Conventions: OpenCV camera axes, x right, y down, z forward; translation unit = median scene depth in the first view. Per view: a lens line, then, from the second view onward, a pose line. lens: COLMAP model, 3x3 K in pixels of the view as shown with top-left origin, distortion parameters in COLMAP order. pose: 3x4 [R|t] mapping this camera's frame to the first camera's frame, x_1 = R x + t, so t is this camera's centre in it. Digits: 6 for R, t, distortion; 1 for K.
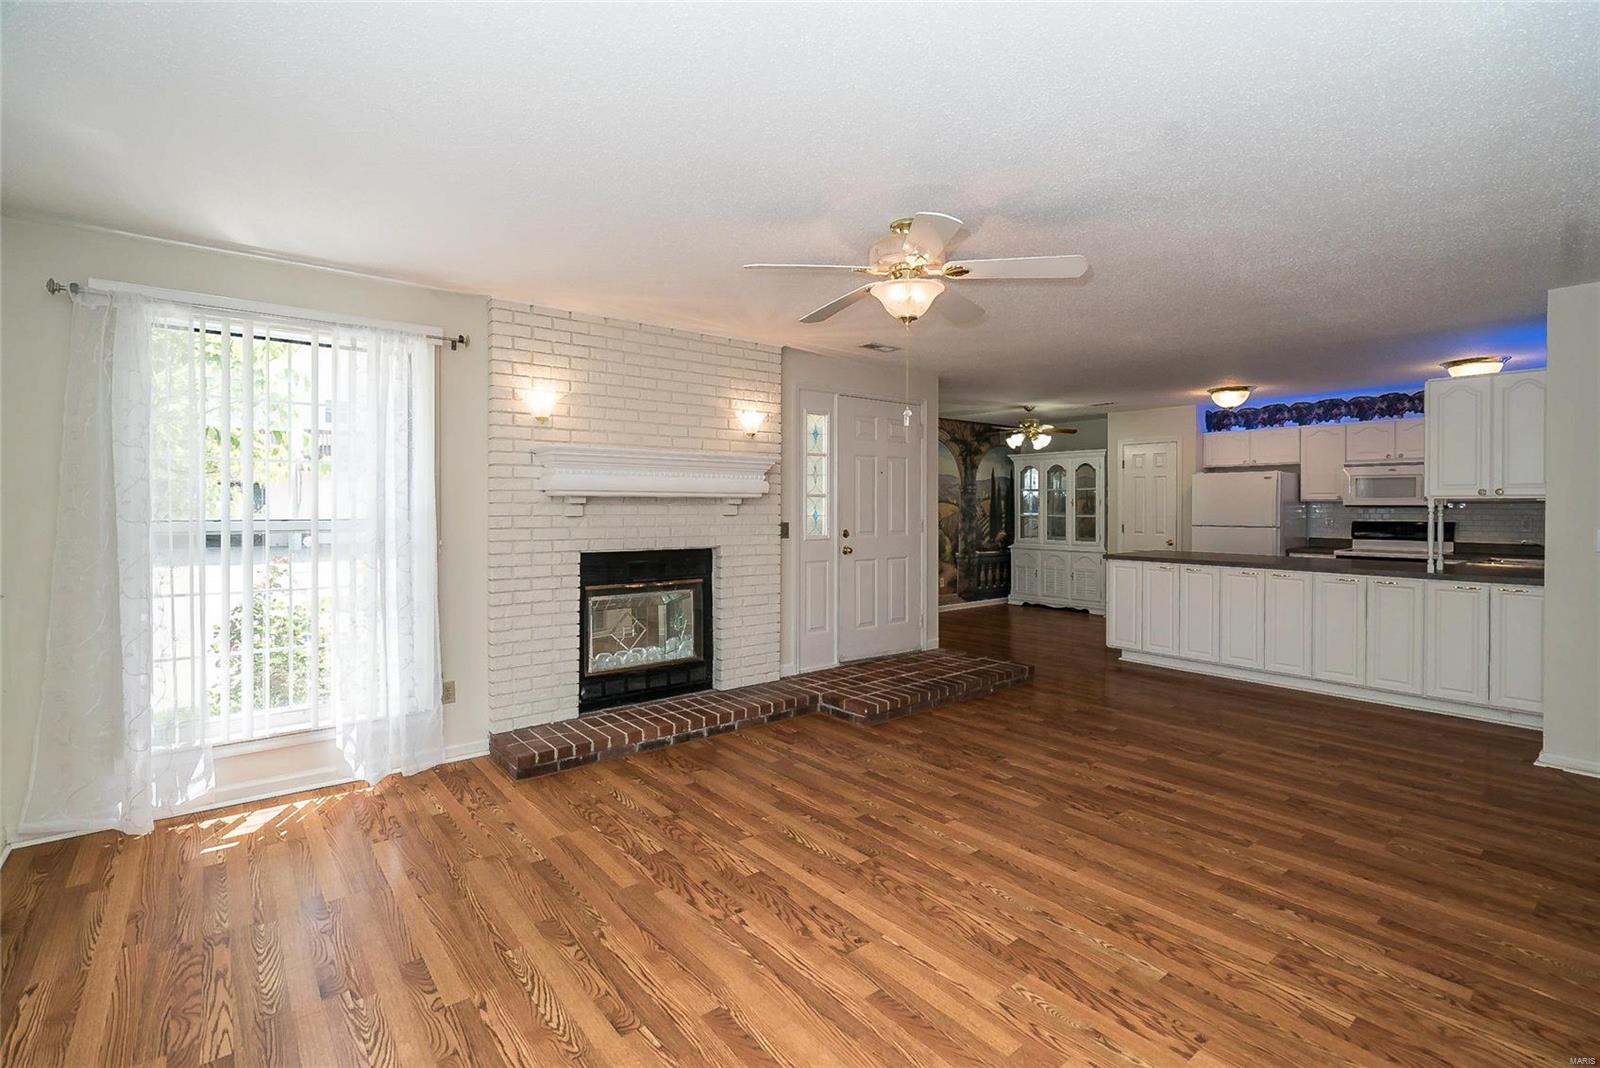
lens RADIAL K [[731.2, 0, 805.5], [0, 731.2, 506.7], [0, 0, 1]] dist [-0.003070, 0.000128]
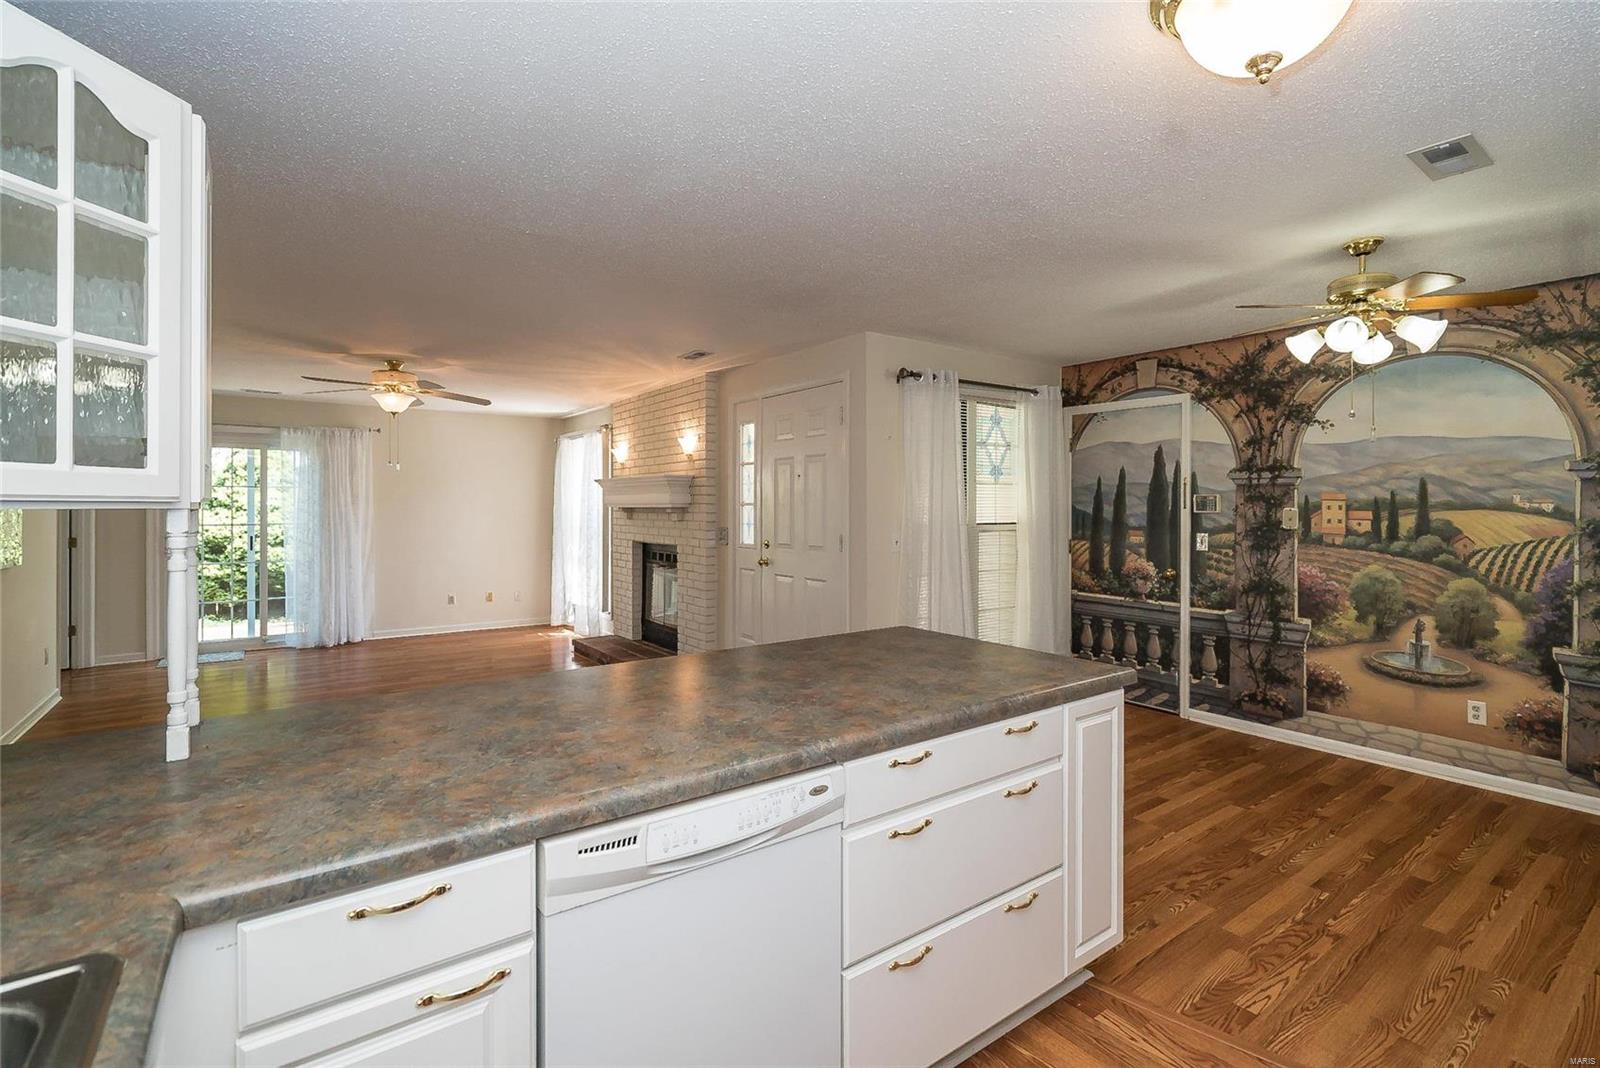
lens RADIAL K [[731.2, 0, 805.5], [0, 731.2, 506.7], [0, 0, 1]] dist [-0.003070, 0.000128]
pose [[-0.048061, -0.005531, -0.998829, 1.429357], [-0.003921, 0.999978, -0.005349, -0.008907], [0.998837, 0.003660, -0.048081, 1.578729]]
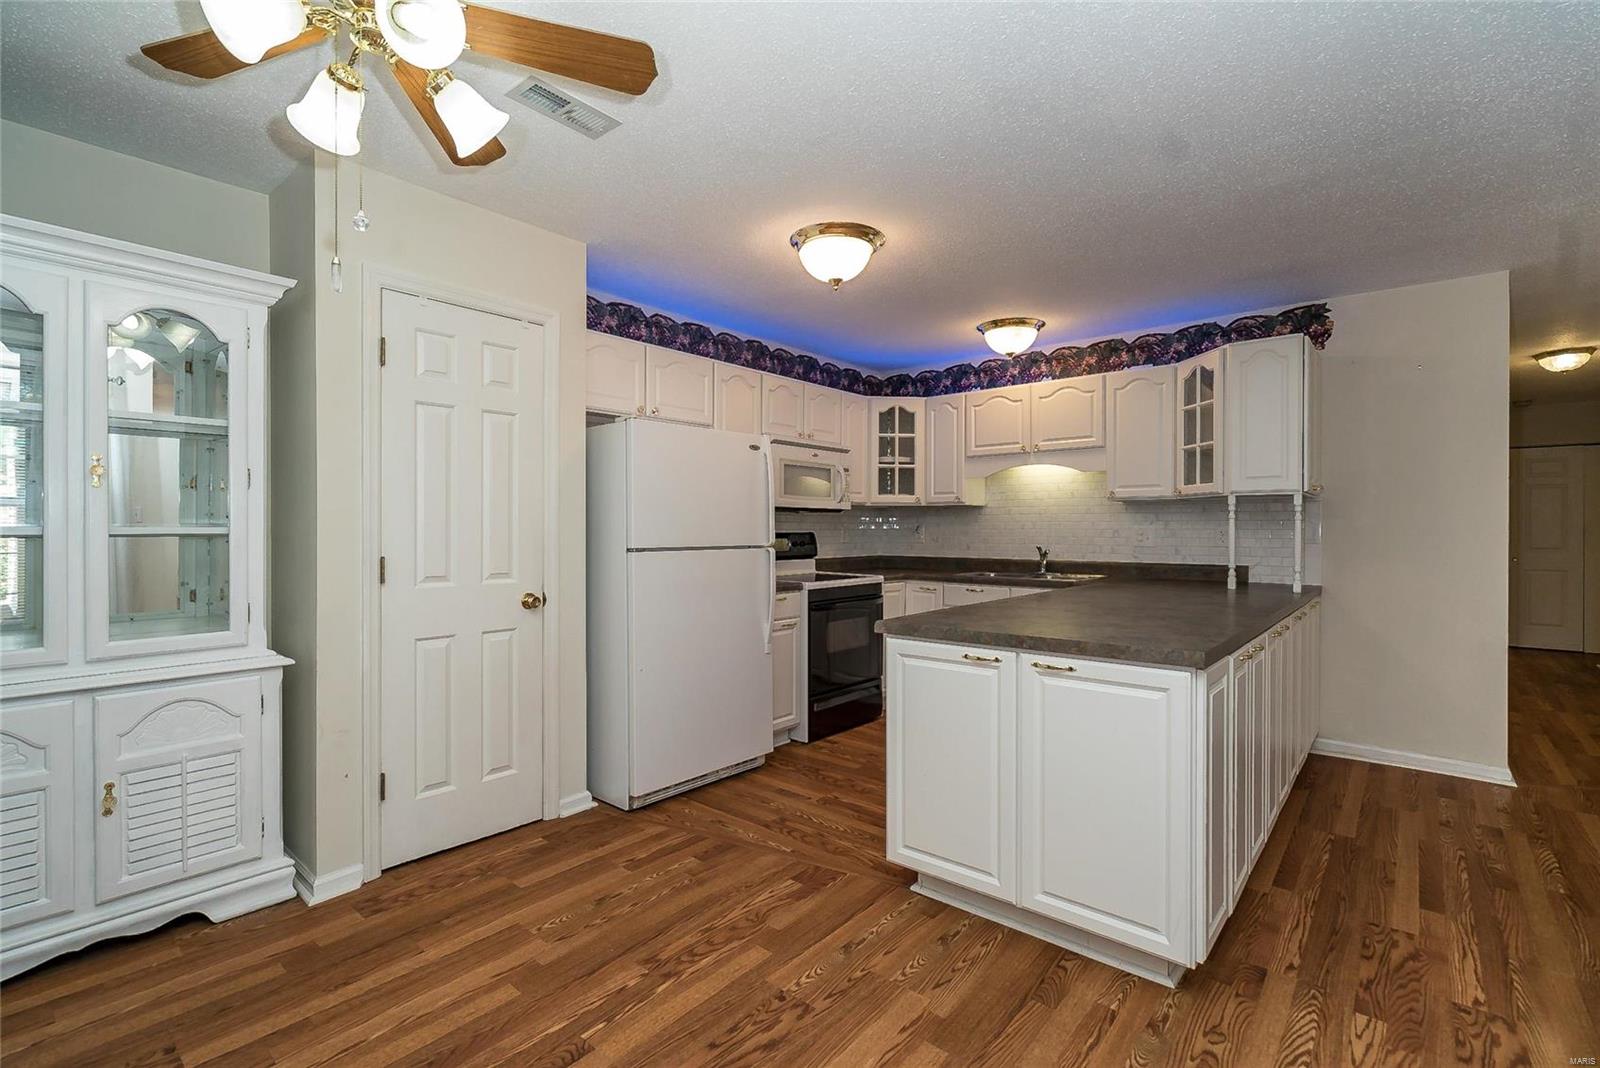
lens RADIAL K [[722.7, 0, 806.4], [0, 722.7, 530.8], [0, 0, 1]] dist [-0.000085, 0.000013]
pose [[-0.189297, -0.011035, 0.981858, 0.289533], [0.001032, 0.999934, 0.011437, 0.024467], [-0.981919, 0.003178, -0.189273, 1.970472]]
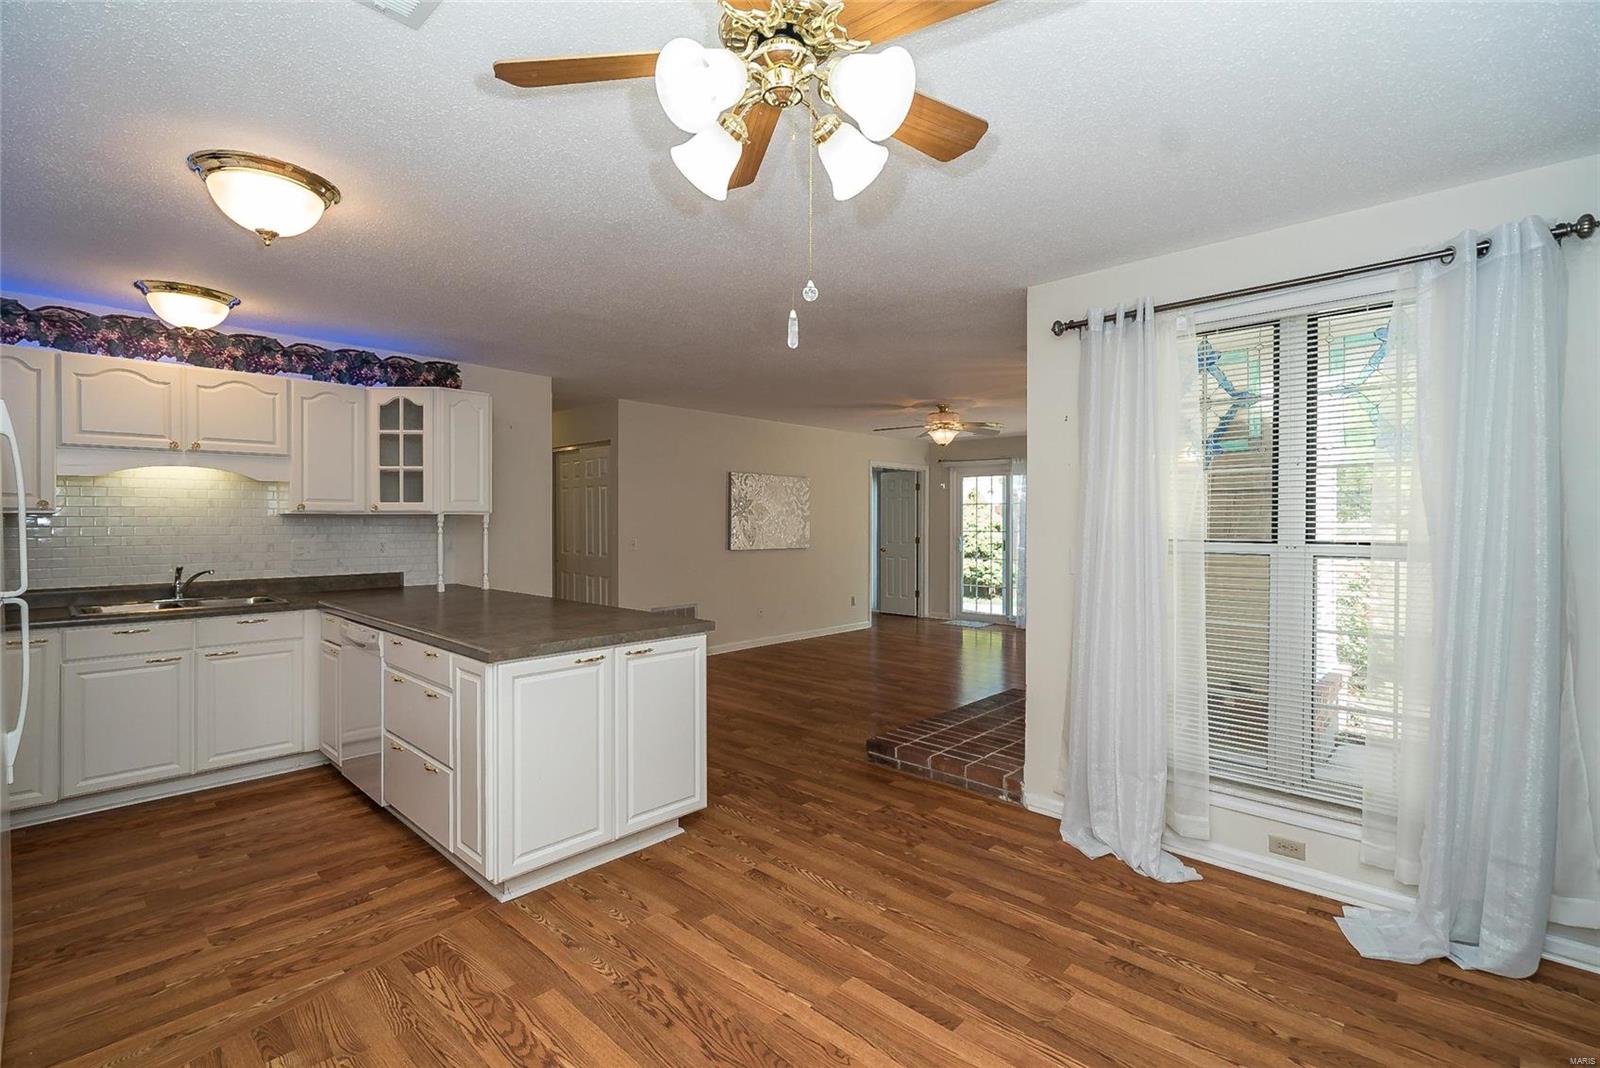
lens RADIAL K [[727.3, 0, 795.7], [0, 727.3, 525.2], [0, 0, 1]] dist [-0.001033, 0.000246]
pose [[-0.990825, -0.006747, -0.134980, 0.703833], [-0.008011, 0.999929, 0.008819, -0.006444], [0.134911, 0.009819, -0.990809, 2.440806]]
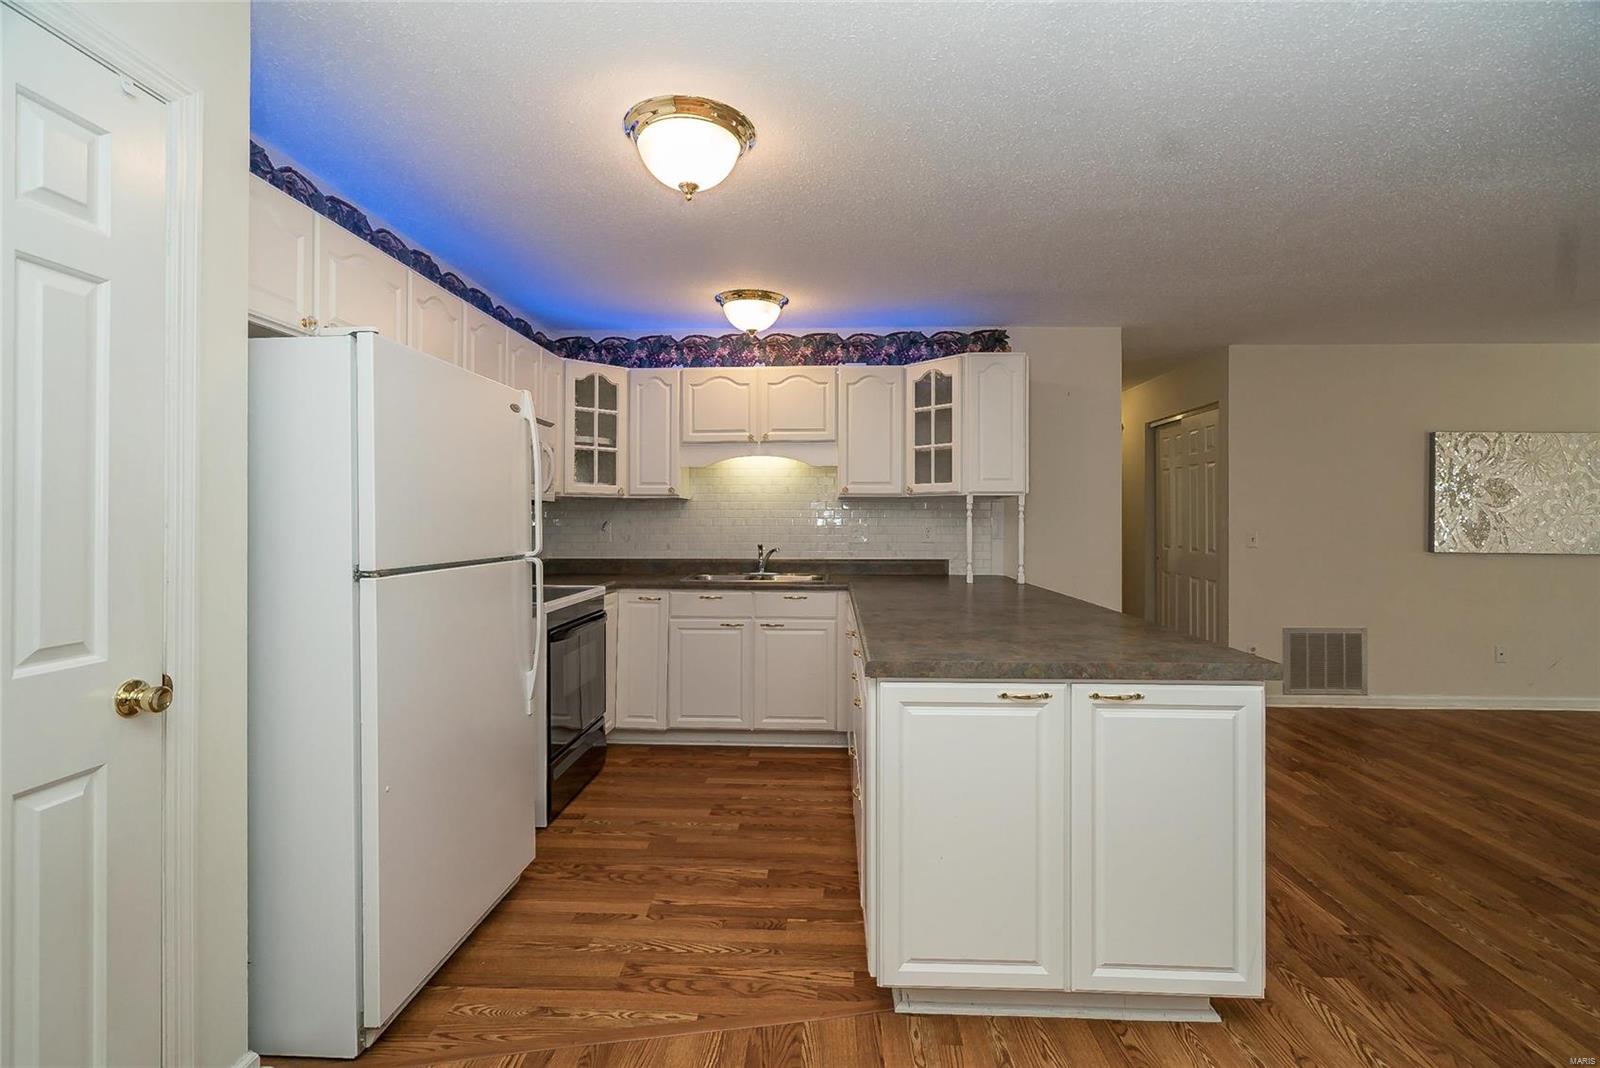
lens RADIAL K [[722.6, 0, 798.5], [0, 722.6, 519.2], [0, 0, 1]] dist [-0.001736, -0.000533]
pose [[-0.750714, -0.007628, 0.660583, 0.616687], [-0.004406, 0.999969, 0.006539, 0.017927], [-0.660613, 0.001998, -0.750724, 2.156723]]
